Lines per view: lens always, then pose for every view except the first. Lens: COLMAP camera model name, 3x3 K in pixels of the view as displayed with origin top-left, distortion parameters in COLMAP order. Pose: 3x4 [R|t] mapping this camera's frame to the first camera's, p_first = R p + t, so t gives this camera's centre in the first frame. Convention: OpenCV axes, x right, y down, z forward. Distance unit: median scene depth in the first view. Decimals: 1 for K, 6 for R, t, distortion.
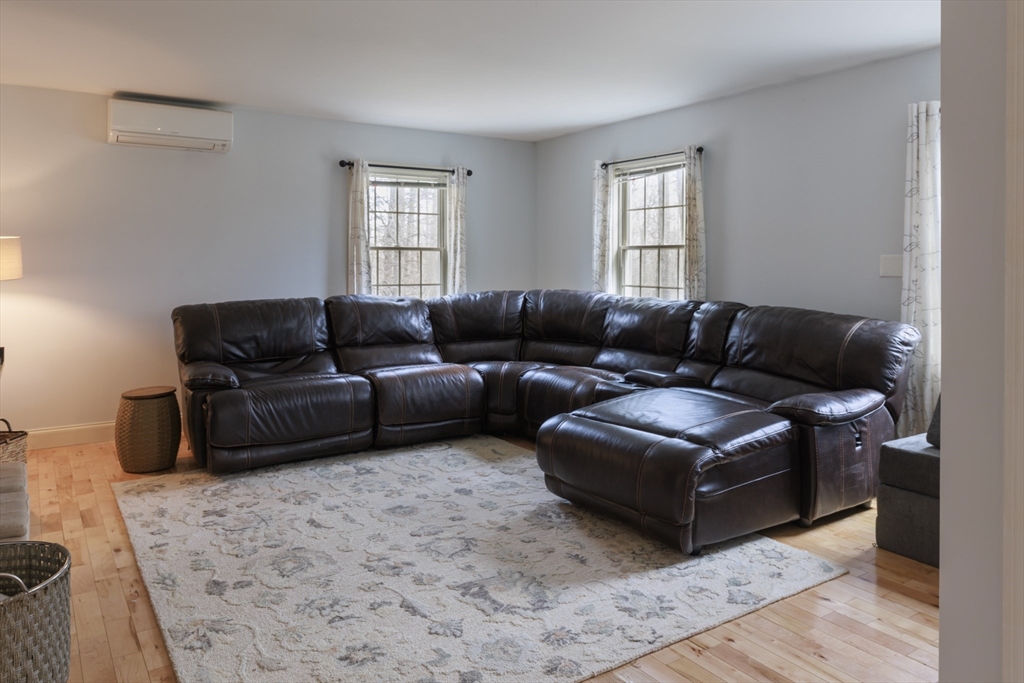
lens RADIAL K [[717.8, 0, 512.0], [0, 717.8, 341.5], [0, 0, 1]] dist [-0.000165, -0.002586]
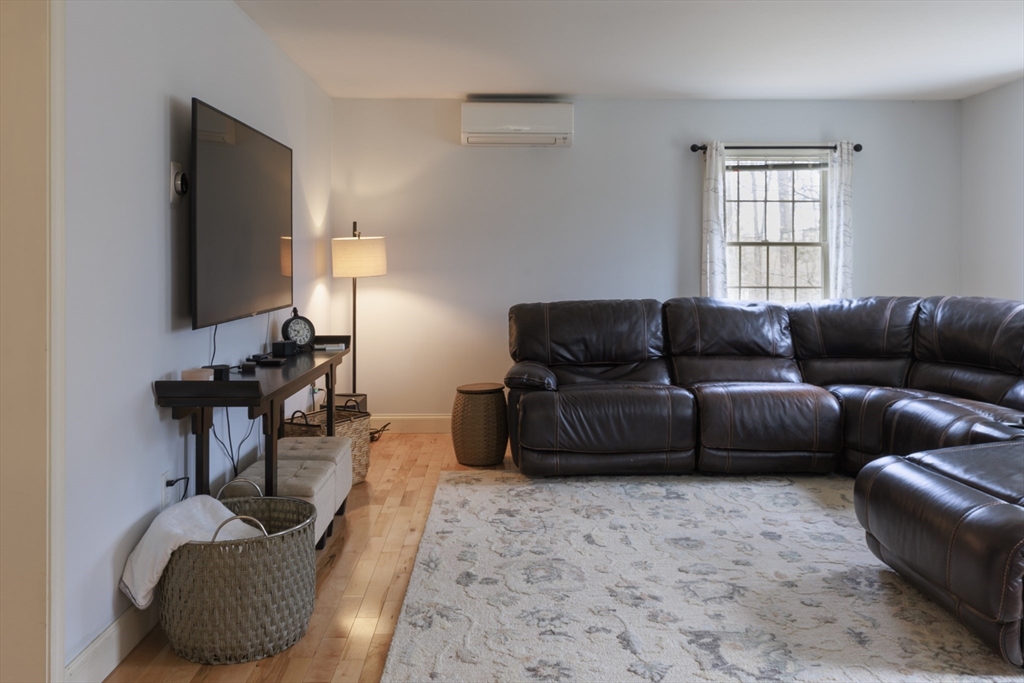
lens RADIAL K [[839.9, 0, 513.8], [0, 839.9, 361.2], [0, 0, 1]] dist [0.000998, 0.004248]
pose [[0.846567, 0.062746, -0.528571, 0.161429], [-0.058182, 0.997986, 0.025285, -0.000002], [0.529093, 0.009348, 0.848512, 0.012164]]
